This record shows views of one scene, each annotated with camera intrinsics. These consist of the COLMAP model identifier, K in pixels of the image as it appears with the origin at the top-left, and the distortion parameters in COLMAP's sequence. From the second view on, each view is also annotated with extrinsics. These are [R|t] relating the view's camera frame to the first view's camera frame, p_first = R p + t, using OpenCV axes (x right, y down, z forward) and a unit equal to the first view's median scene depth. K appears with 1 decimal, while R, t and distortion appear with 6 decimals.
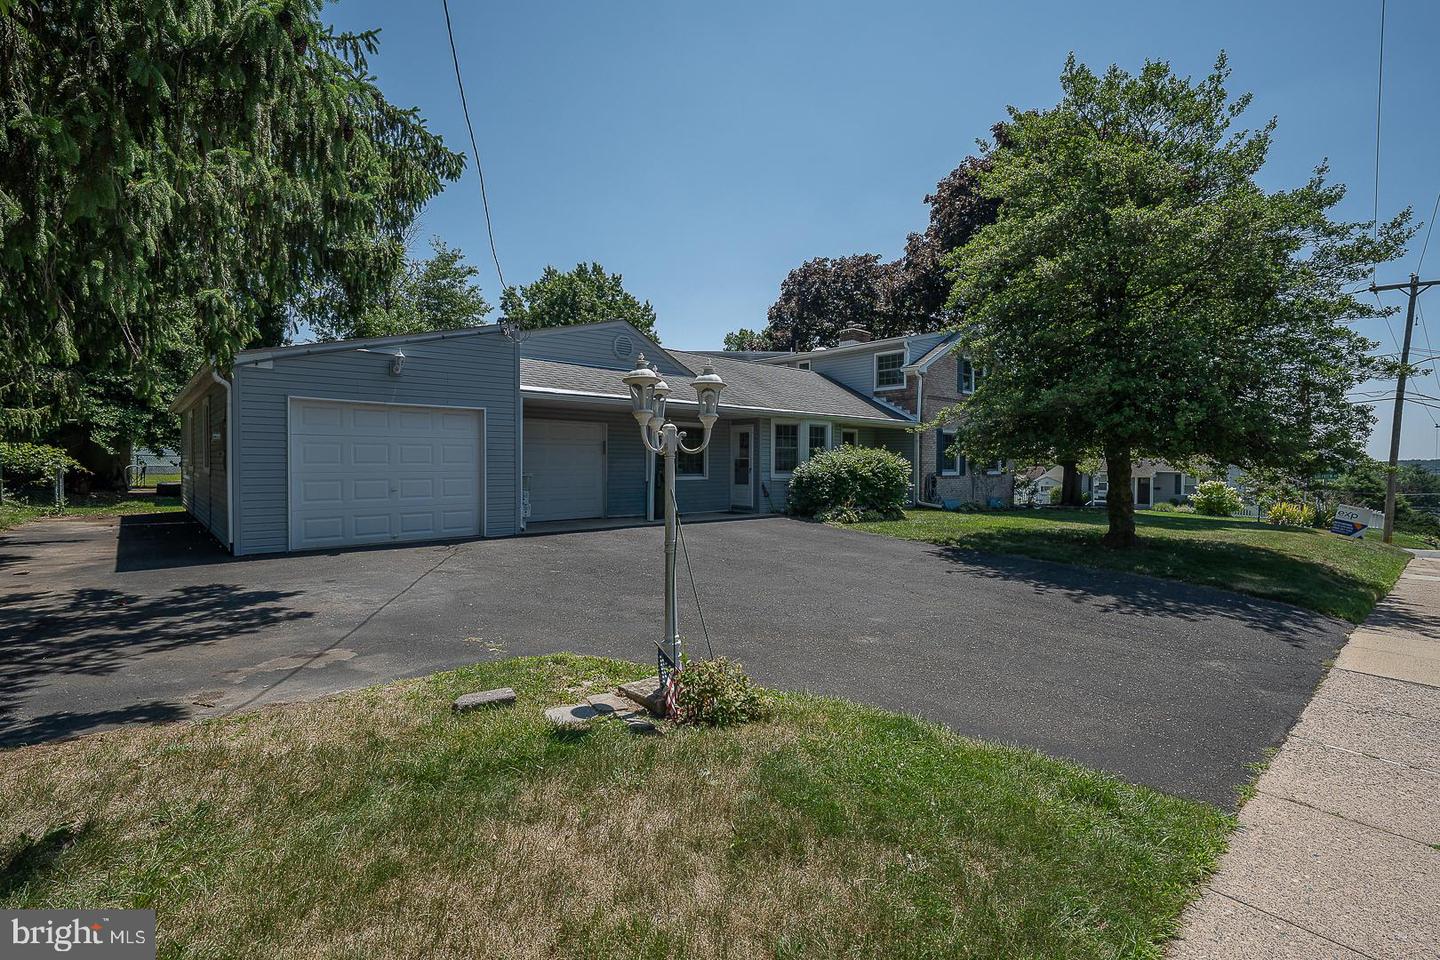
lens RADIAL K [[639.0, 0, 727.4], [0, 639.0, 476.4], [0, 0, 1]] dist [-0.003334, 0.000492]
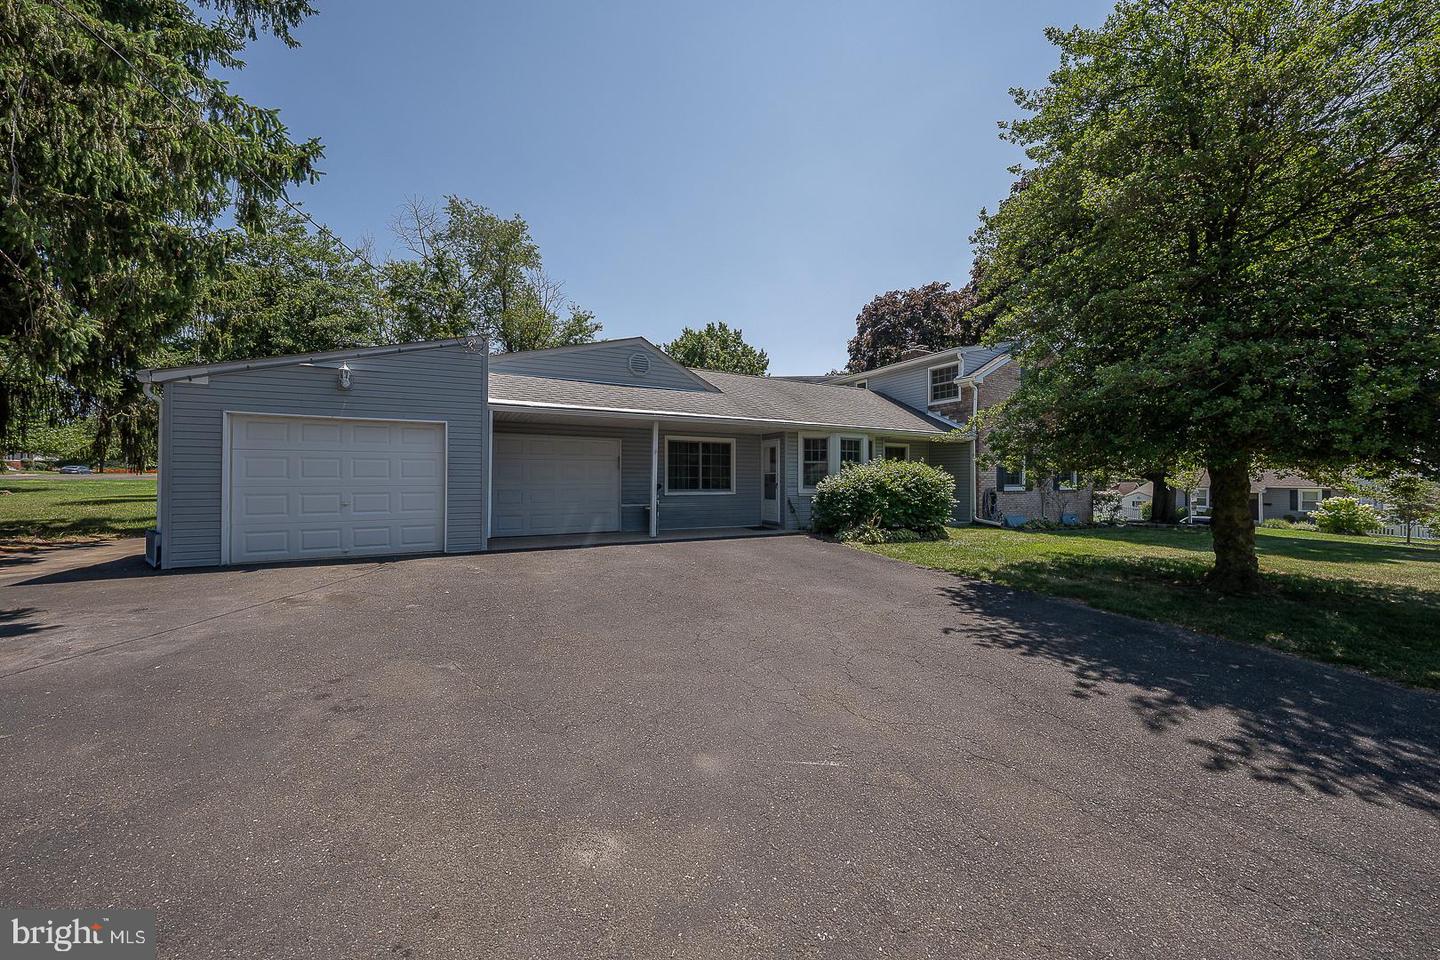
lens RADIAL K [[492.9, 0, 724.3], [0, 492.9, 476.5], [0, 0, 1]] dist [-0.031139, 0.007151]
pose [[0.969089, -0.004368, -0.246672, 0.142236], [-0.002733, 0.999592, -0.028435, -0.001265], [0.246696, 0.028230, 0.968682, 0.244879]]
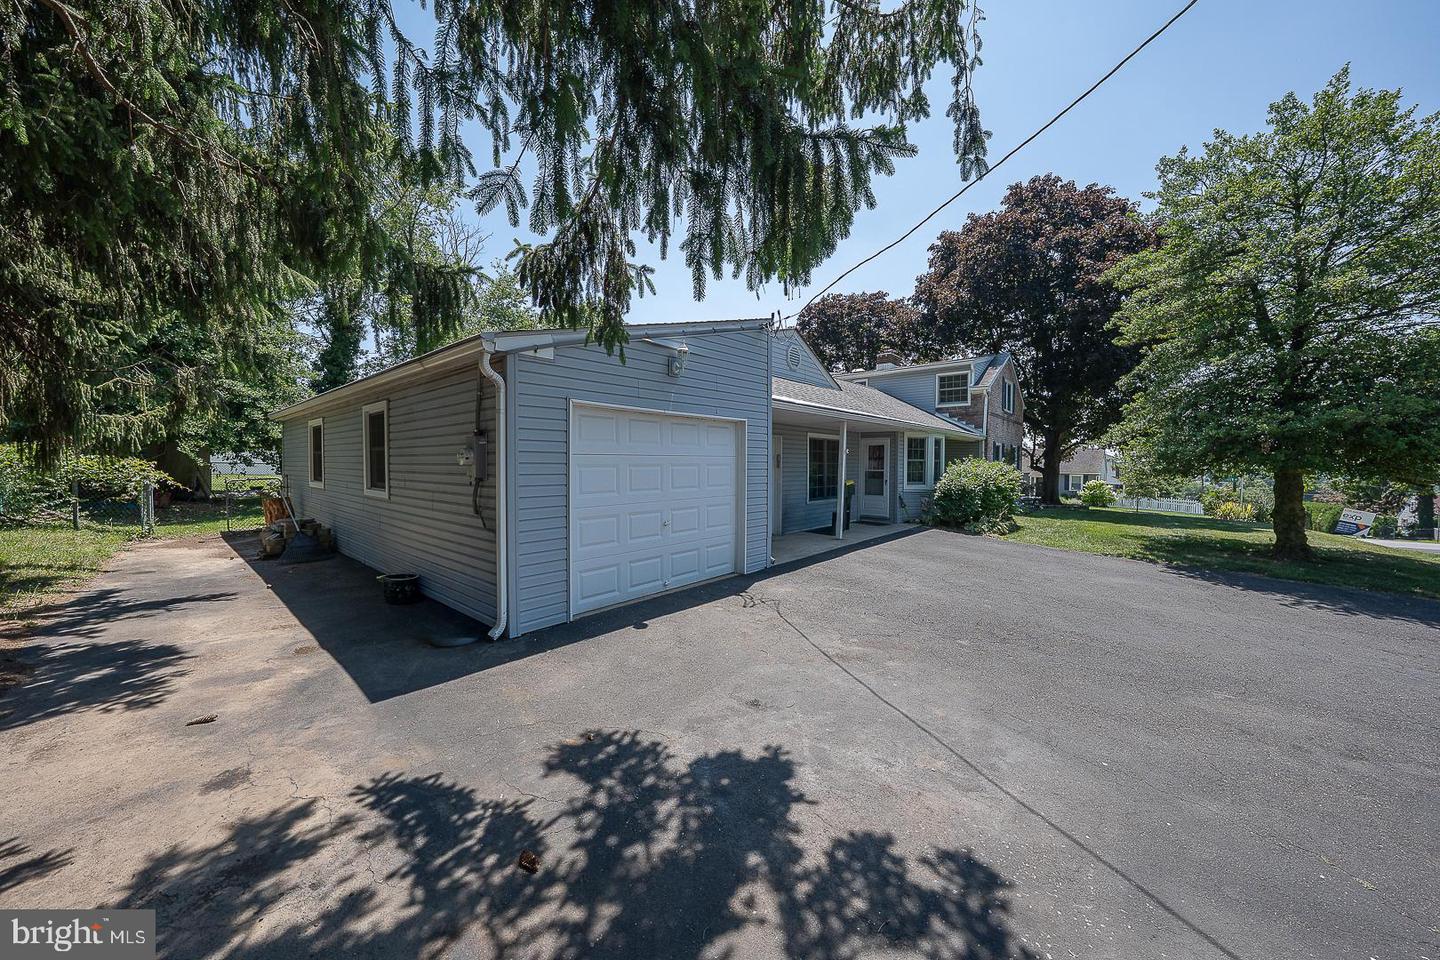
lens RADIAL K [[492.9, 0, 724.3], [0, 492.9, 476.5], [0, 0, 1]] dist [-0.031139, 0.007151]
pose [[0.993557, -0.001759, 0.113316, -0.309595], [0.000832, 0.999966, 0.008223, -0.024712], [-0.113326, -0.008075, 0.993525, 0.238769]]
